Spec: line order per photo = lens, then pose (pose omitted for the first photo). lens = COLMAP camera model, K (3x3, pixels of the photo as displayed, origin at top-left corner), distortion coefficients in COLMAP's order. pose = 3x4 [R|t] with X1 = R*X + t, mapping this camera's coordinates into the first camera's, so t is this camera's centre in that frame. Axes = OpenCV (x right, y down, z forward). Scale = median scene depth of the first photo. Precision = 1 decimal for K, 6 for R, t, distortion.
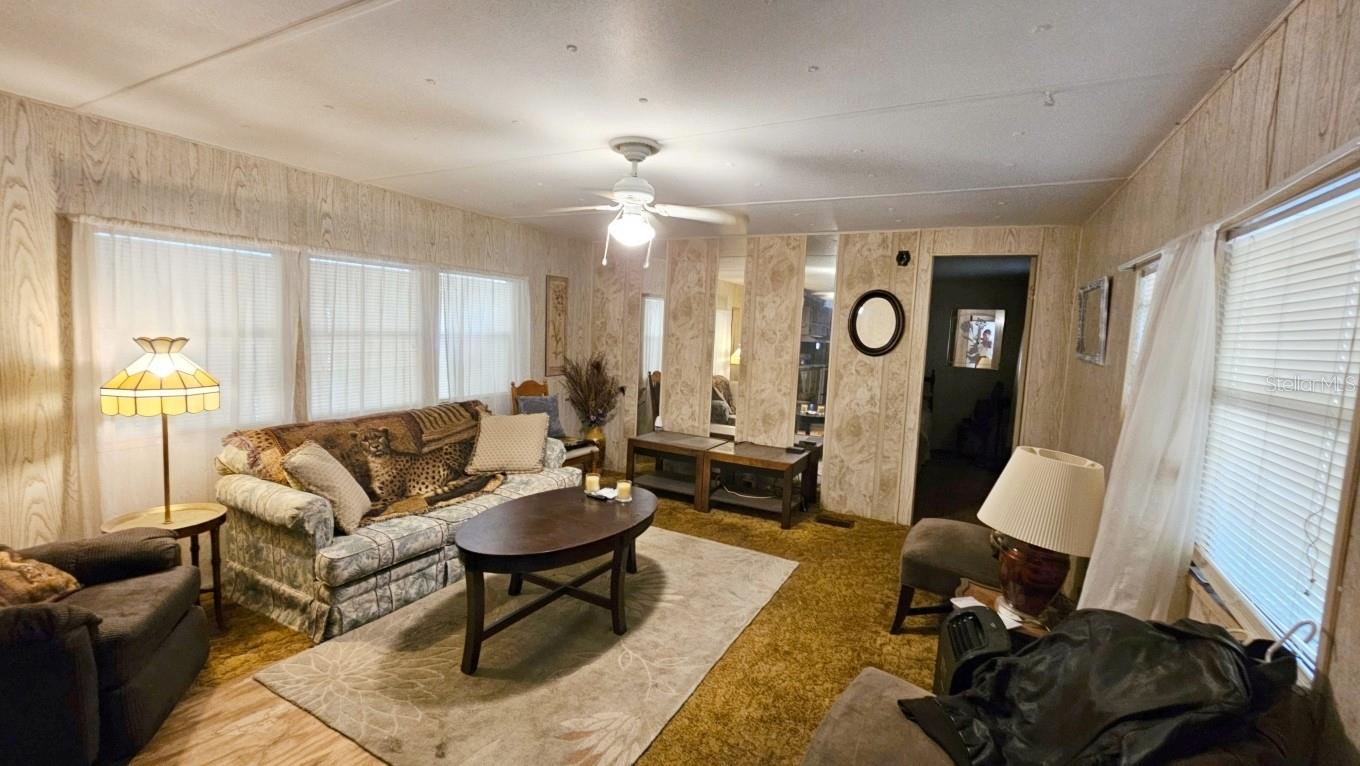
lens RADIAL K [[558.9, 0, 681.5], [0, 558.9, 380.4], [0, 0, 1]] dist [-0.003086, 0.000121]
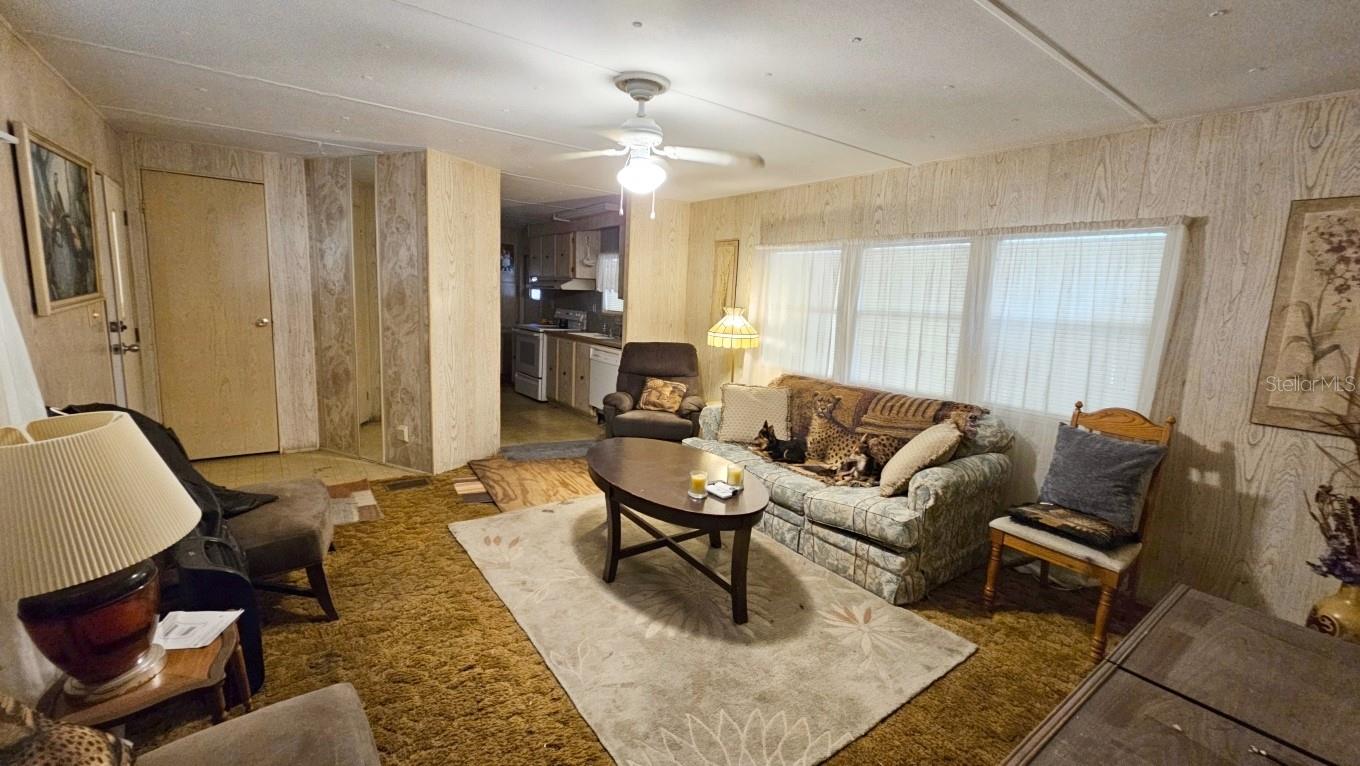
lens RADIAL K [[558.9, 0, 681.5], [0, 558.9, 380.4], [0, 0, 1]] dist [-0.003086, 0.000121]
pose [[-0.422302, 0.069655, -0.903775, 0.587404], [-0.151033, 0.977699, 0.145925, -0.059040], [0.893784, 0.198125, -0.402364, 1.178397]]
